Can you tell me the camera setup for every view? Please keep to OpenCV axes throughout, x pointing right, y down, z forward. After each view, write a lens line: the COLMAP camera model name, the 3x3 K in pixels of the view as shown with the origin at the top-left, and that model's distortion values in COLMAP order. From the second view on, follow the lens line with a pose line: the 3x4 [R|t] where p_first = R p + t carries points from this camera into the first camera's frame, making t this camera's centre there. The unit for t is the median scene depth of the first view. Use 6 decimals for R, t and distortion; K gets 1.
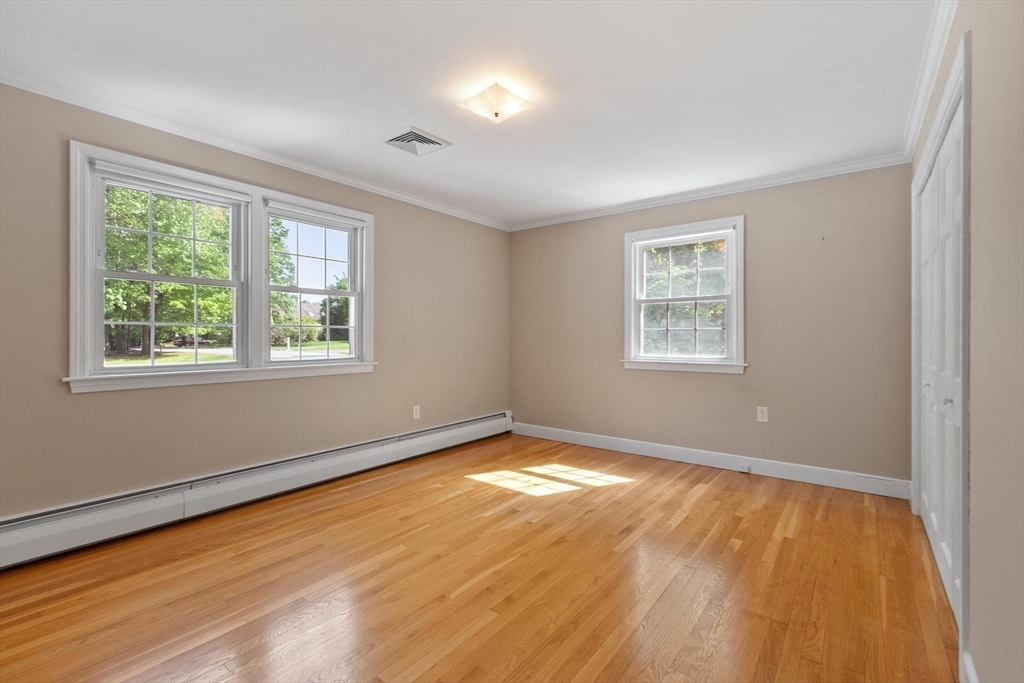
lens RADIAL K [[446.6, 0, 512.8], [0, 446.6, 336.8], [0, 0, 1]] dist [-0.000572, -0.000060]
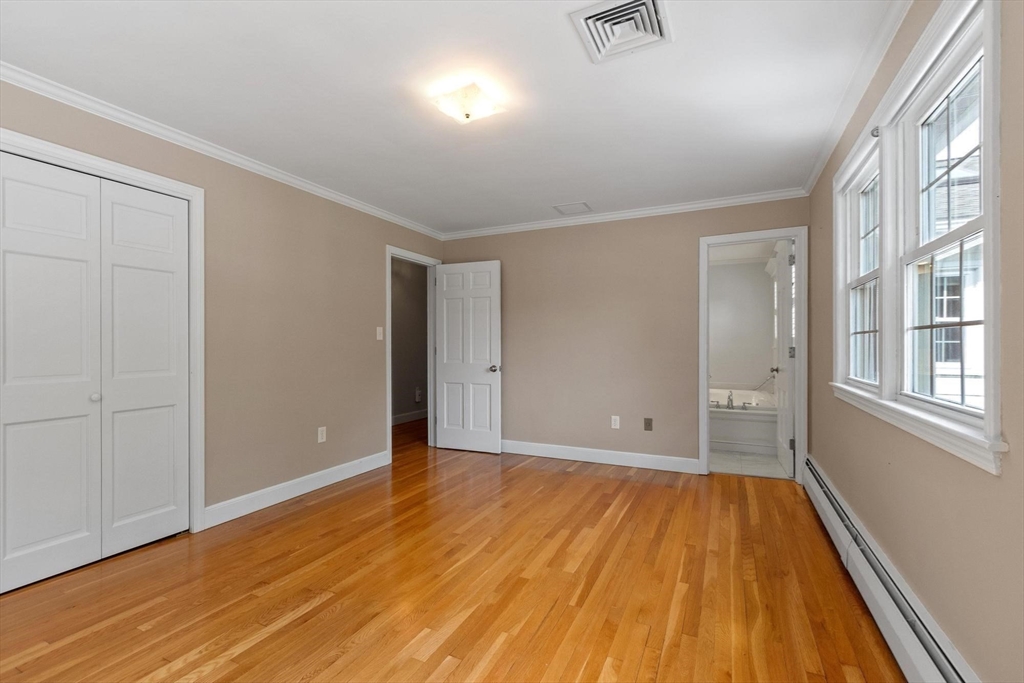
lens RADIAL K [[446.6, 0, 511.1], [0, 446.6, 344.5], [0, 0, 1]] dist [-0.000572, -0.000060]
pose [[-0.978010, -0.000049, -0.208560, 0.064172], [-0.000492, 0.999998, 0.002072, -0.006872], [0.208559, 0.002129, -0.978007, 1.749025]]
